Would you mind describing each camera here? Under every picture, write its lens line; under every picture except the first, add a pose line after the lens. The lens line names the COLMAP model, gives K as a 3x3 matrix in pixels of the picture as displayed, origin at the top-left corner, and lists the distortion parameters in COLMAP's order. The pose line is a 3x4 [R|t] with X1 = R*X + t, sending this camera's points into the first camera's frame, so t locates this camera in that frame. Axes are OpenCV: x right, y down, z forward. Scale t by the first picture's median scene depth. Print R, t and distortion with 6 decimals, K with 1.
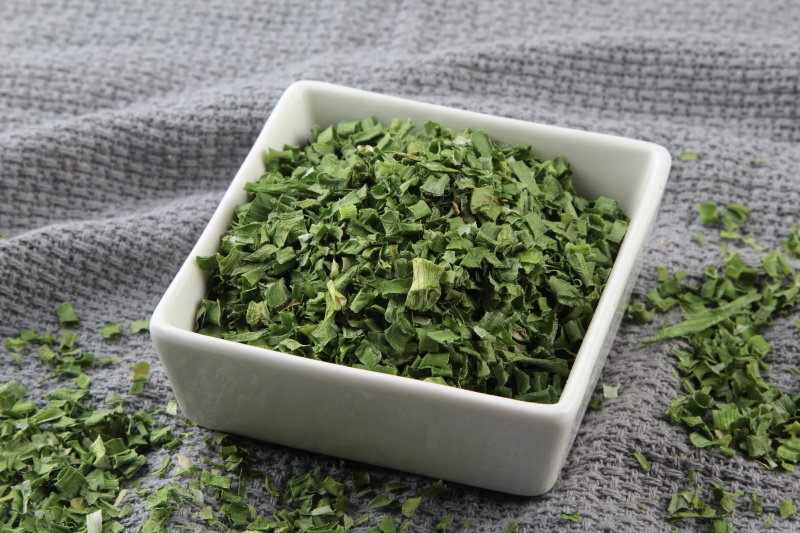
lens RADIAL K [[2613.4, 0, 404.9], [0, 2613.4, 272.3], [0, 0, 1]] dist [0.230391, 0.000000]
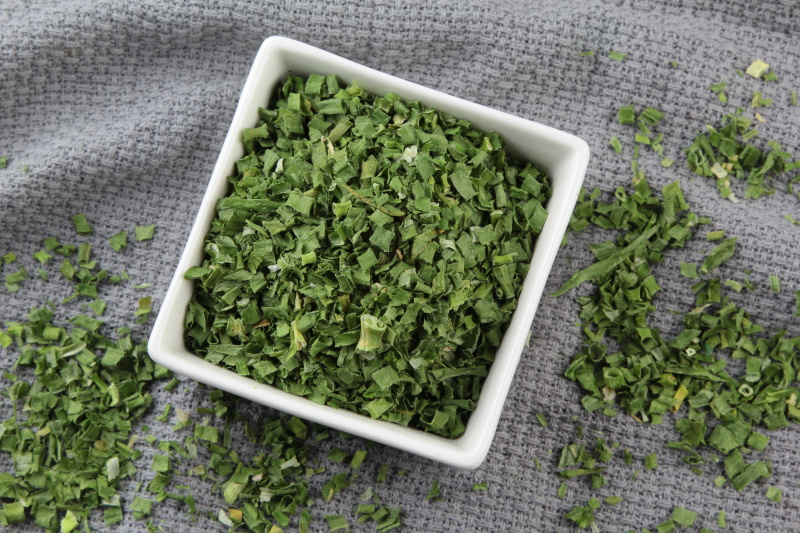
lens RADIAL K [[2254.0, 0, 398.0], [0, 2254.0, 264.3], [0, 0, 1]] dist [0.167300, 0.000000]
pose [[0.999499, 0.029991, -0.010129, 0.028974], [-0.016643, 0.770054, 0.637761, -0.666437], [0.026927, -0.637273, 0.770167, 0.200419]]
